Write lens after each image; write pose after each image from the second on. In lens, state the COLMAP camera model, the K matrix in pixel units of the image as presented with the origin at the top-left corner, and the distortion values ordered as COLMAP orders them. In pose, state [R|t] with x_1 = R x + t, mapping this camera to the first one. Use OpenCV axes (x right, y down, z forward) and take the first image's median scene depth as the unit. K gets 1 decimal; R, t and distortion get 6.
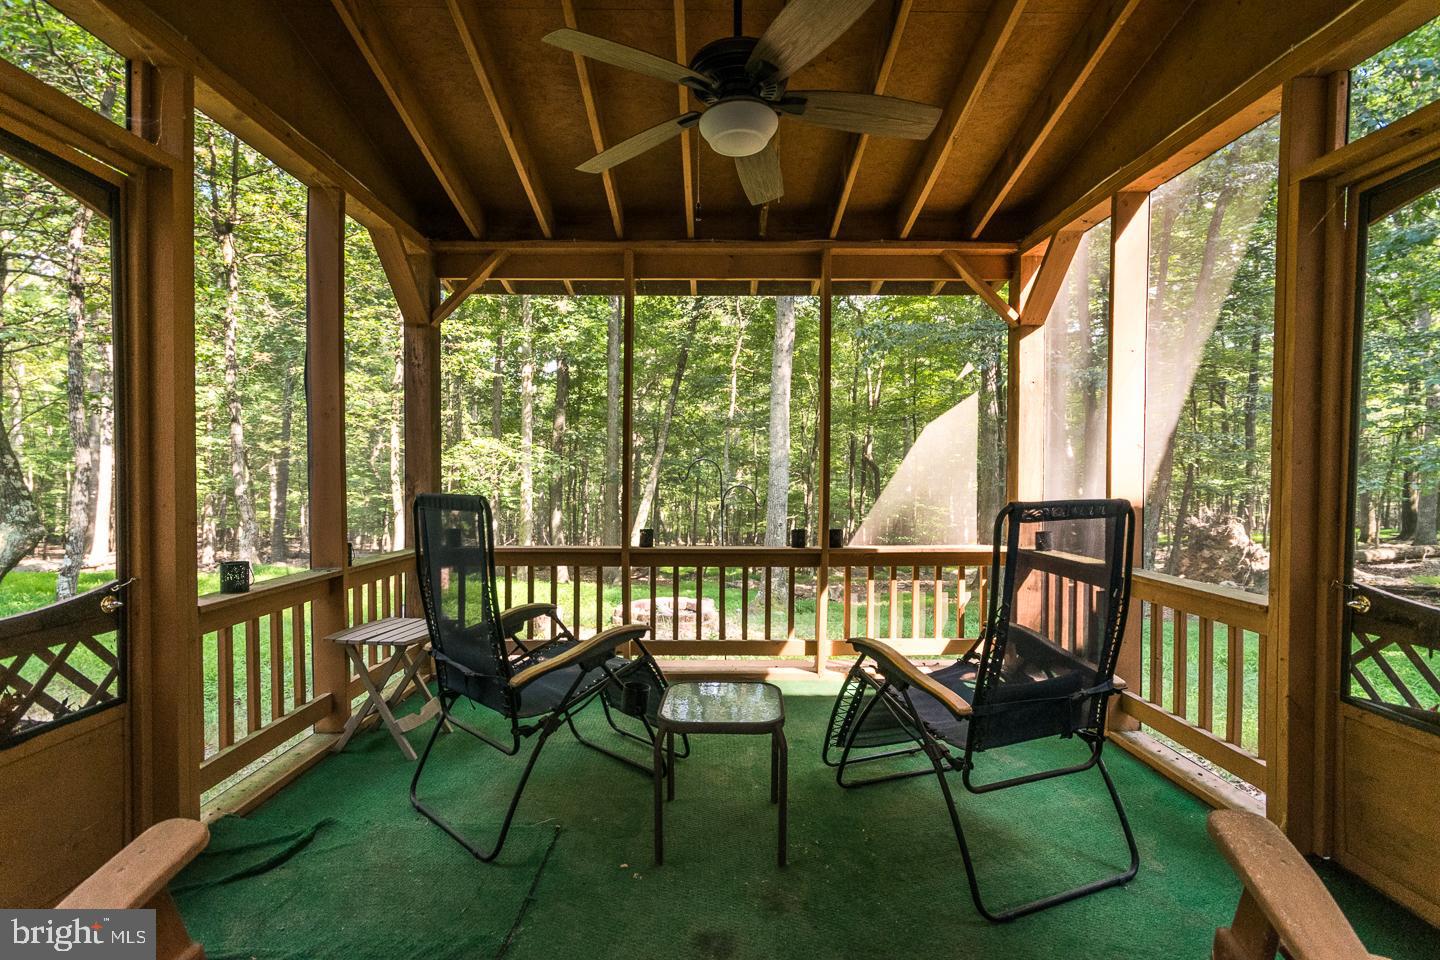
lens RADIAL K [[638.4, 0, 714.5], [0, 638.4, 485.0], [0, 0, 1]] dist [0.009323, 0.000684]
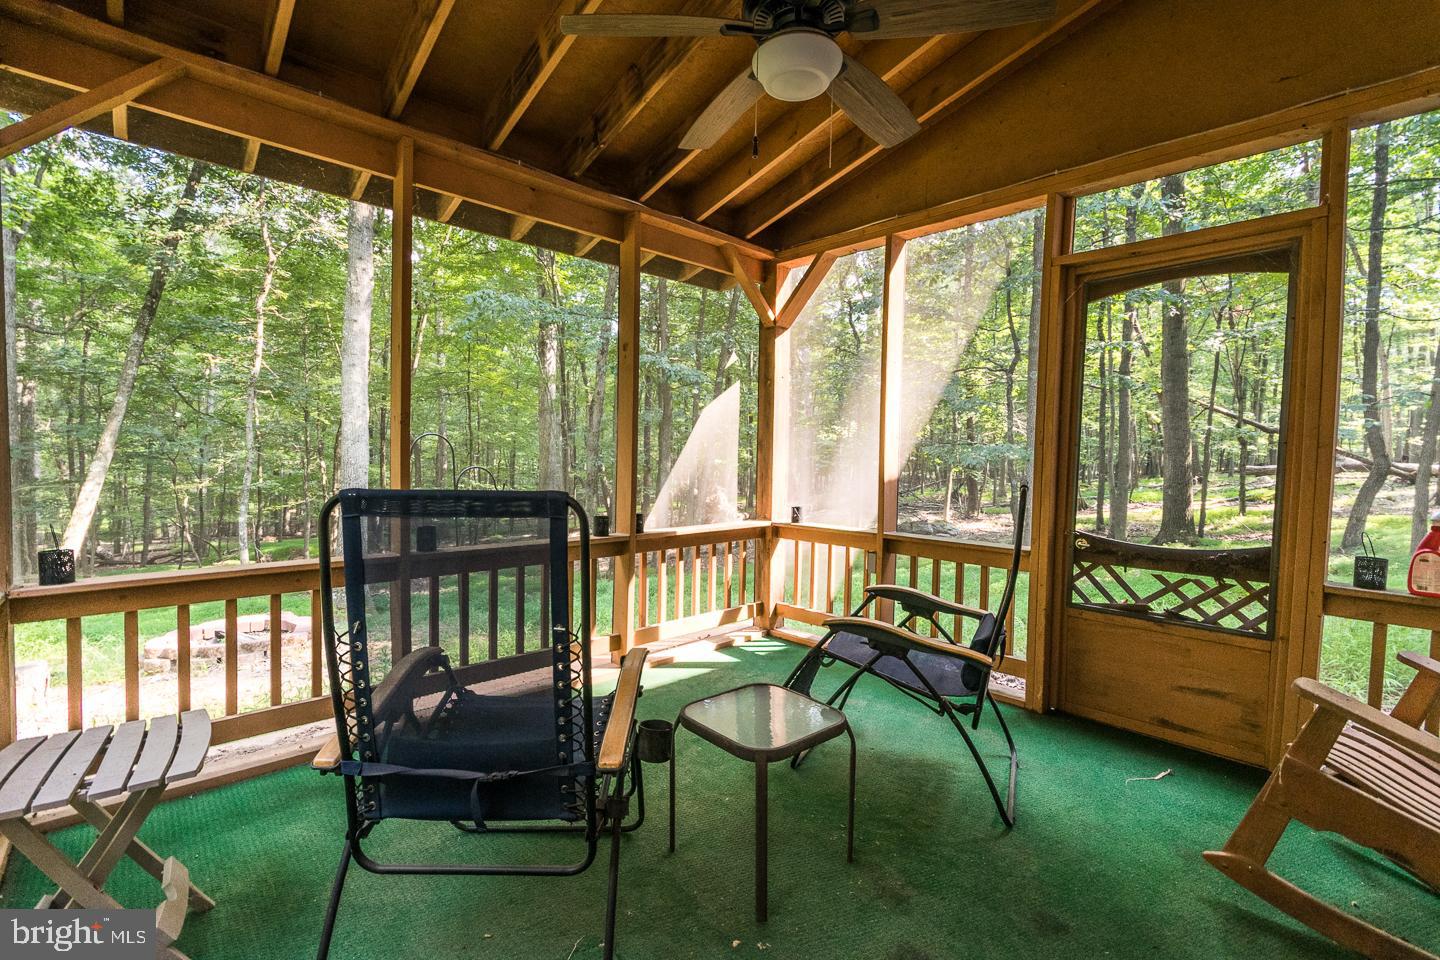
lens RADIAL K [[638.4, 0, 715.1], [0, 638.4, 482.4], [0, 0, 1]] dist [0.009323, 0.000684]
pose [[0.738691, -0.018207, 0.673798, -0.562632], [-0.002646, 0.999549, 0.029911, -0.008590], [-0.674039, -0.023878, 0.738310, 0.350297]]
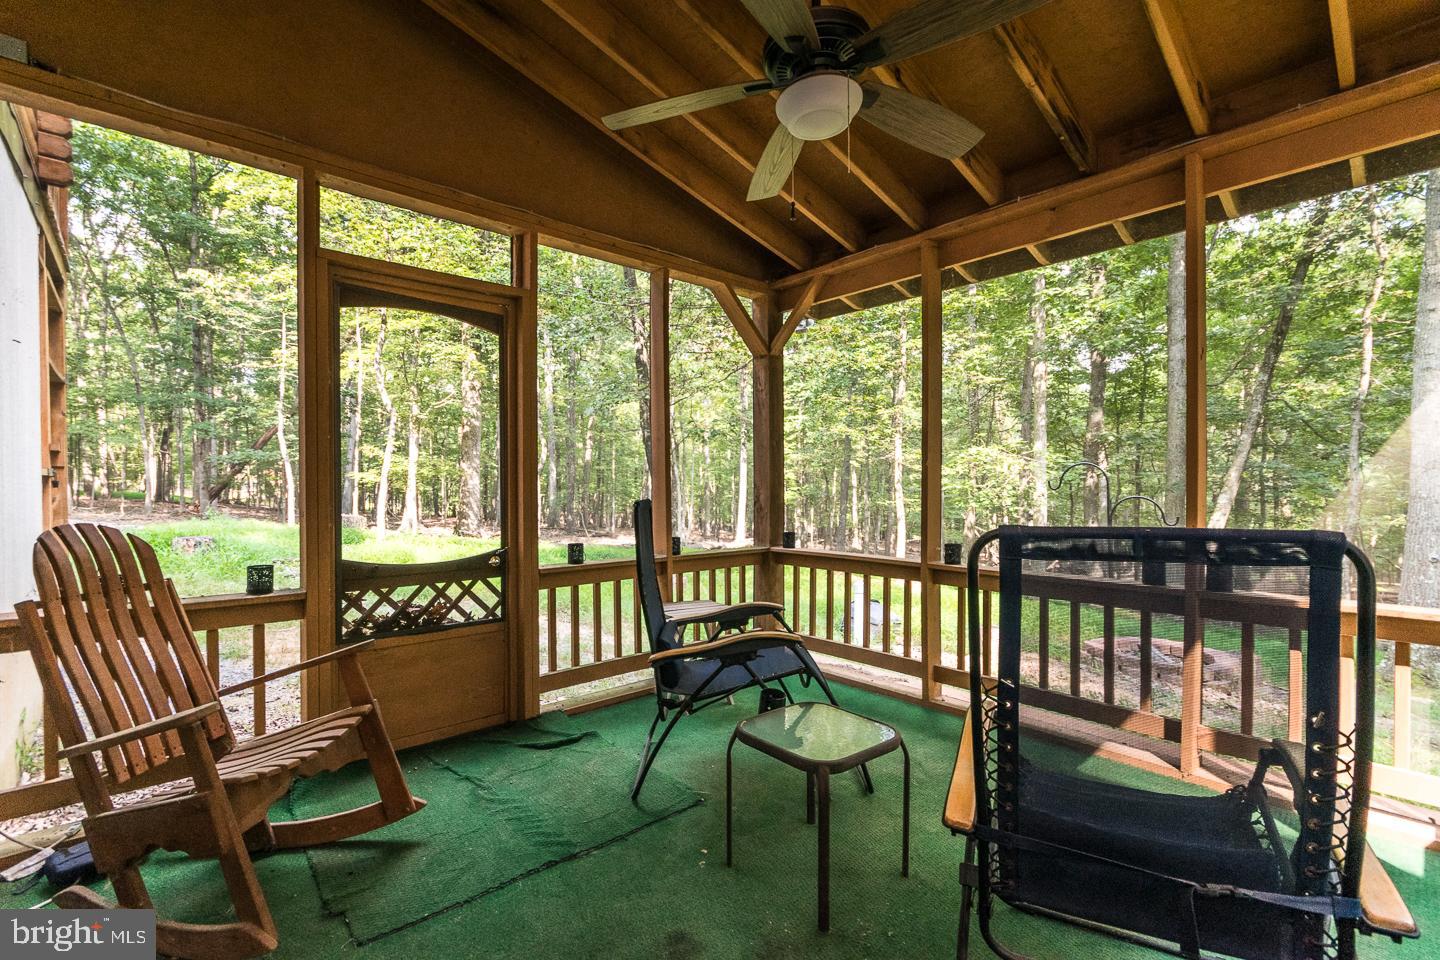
lens RADIAL K [[638.4, 0, 710.0], [0, 638.4, 482.5], [0, 0, 1]] dist [0.009323, 0.000684]
pose [[0.654534, -0.005841, -0.756010, 0.547571], [-0.006944, 0.999882, -0.013737, -0.001956], [0.756001, 0.014241, 0.654416, 0.248213]]
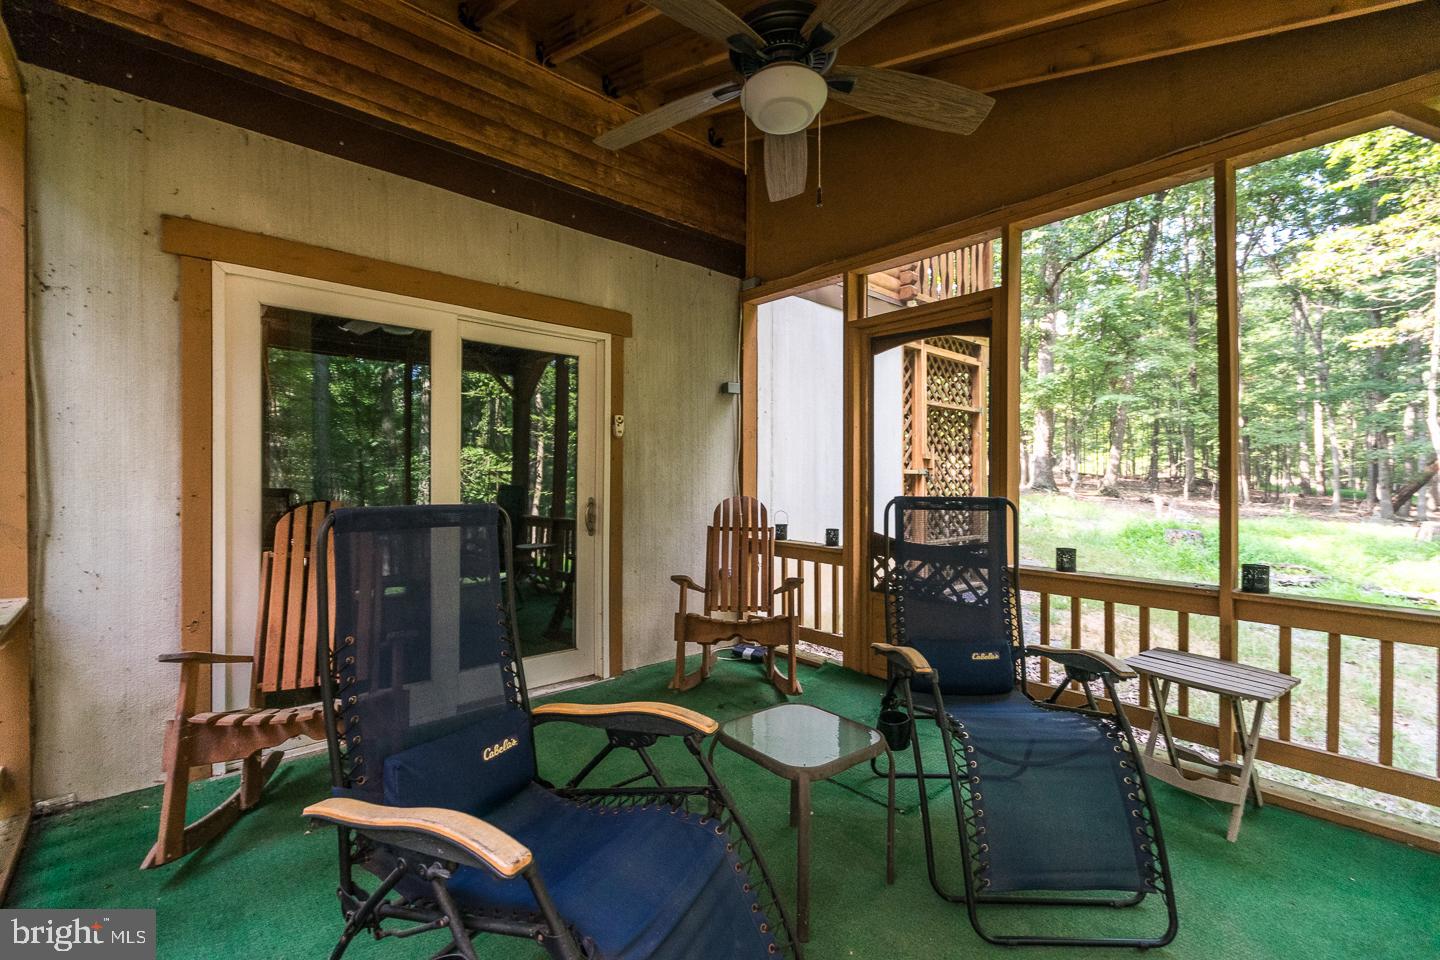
lens RADIAL K [[638.4, 0, 722.3], [0, 638.4, 478.5], [0, 0, 1]] dist [0.009323, 0.000684]
pose [[-0.741675, -0.008251, -0.670709, 0.619462], [-0.019991, 0.999752, 0.009807, -0.018386], [0.670461, 0.020681, -0.741656, 1.415030]]
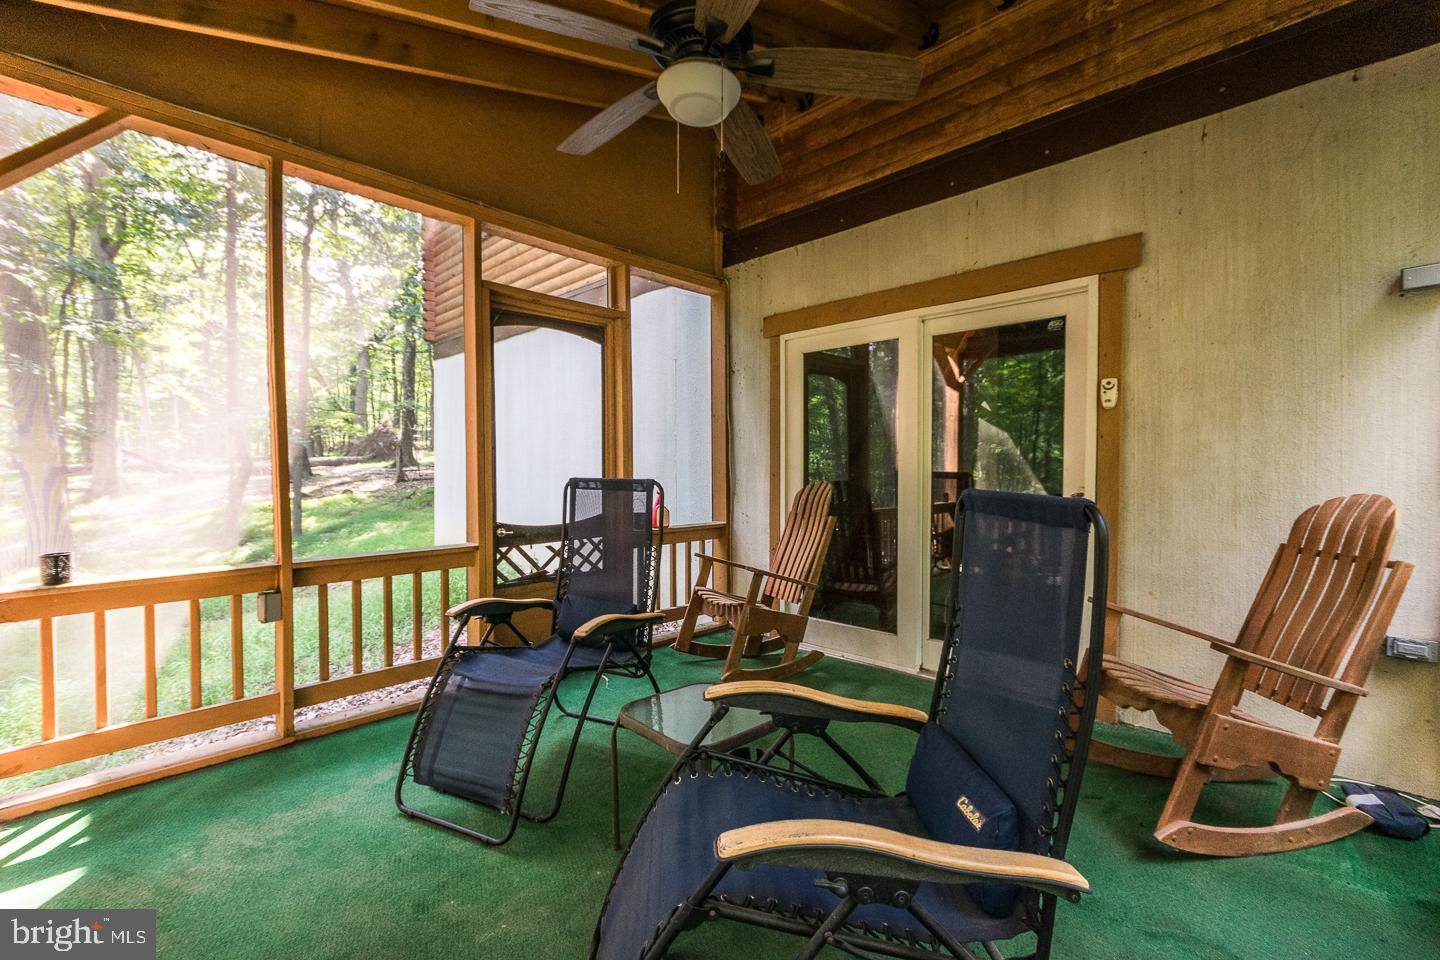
lens RADIAL K [[638.4, 0, 718.5], [0, 638.4, 483.4], [0, 0, 1]] dist [0.009323, 0.000684]
pose [[-0.703475, -0.020917, 0.710412, -0.576660], [0.014831, 0.998917, 0.044097, -0.022118], [-0.710565, 0.041557, -0.702403, 1.437915]]
